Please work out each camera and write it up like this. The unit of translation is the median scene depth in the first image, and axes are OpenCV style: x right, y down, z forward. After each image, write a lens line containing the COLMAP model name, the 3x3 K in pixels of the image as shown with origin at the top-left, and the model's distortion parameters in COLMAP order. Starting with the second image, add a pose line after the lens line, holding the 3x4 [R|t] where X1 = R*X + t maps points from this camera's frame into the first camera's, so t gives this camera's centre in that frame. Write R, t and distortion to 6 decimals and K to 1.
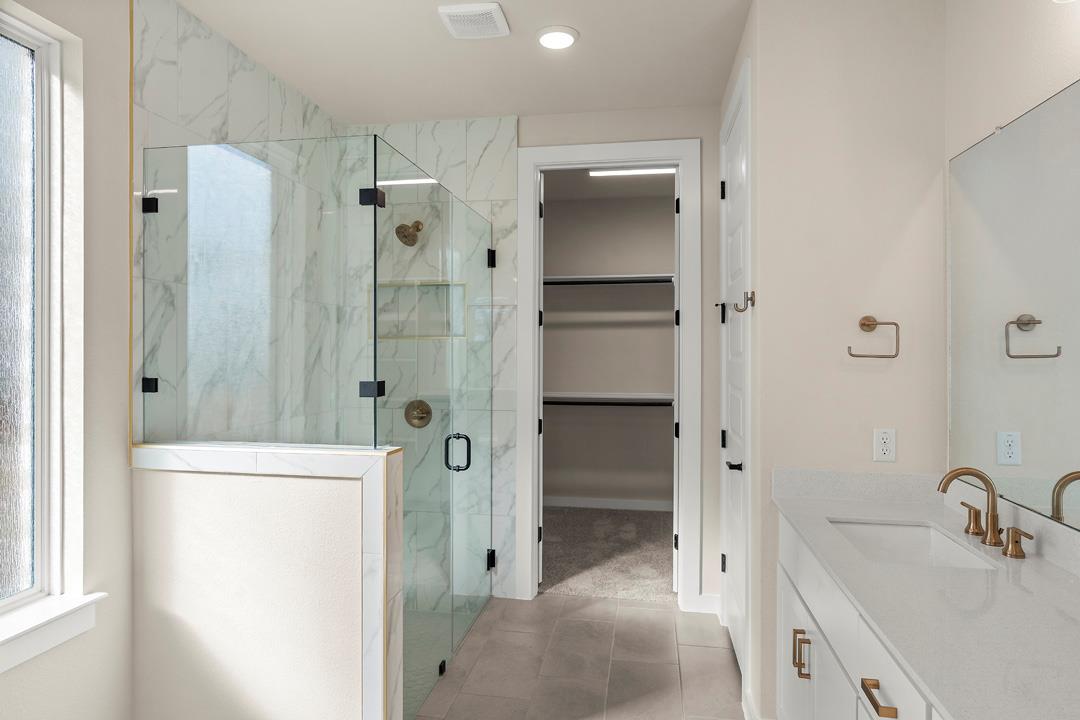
lens RADIAL K [[651.8, 0, 540.0], [0, 651.8, 360.0], [0, 0, 1]] dist [0.019780, 0.001053]
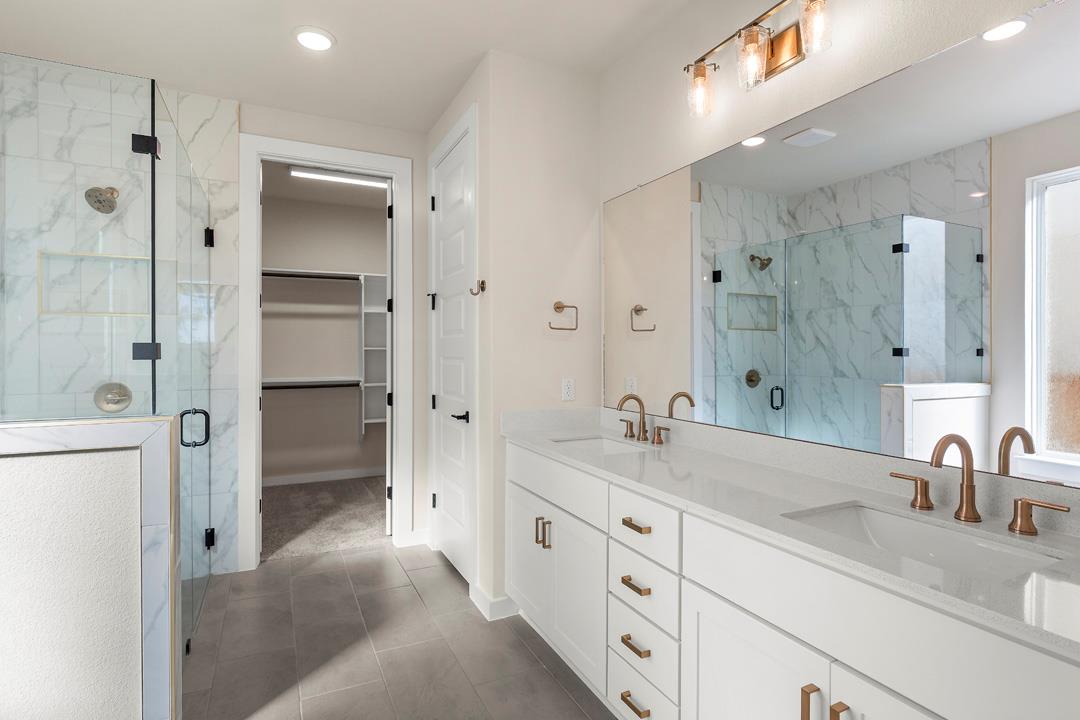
lens RADIAL K [[544.4, 0, 540.0], [0, 544.4, 360.0], [0, 0, 1]] dist [0.015345, 0.000325]
pose [[0.821106, -0.013936, 0.570606, -0.138063], [0.012847, 0.999900, 0.005933, 0.033556], [-0.570631, 0.002459, 0.821203, 0.019006]]
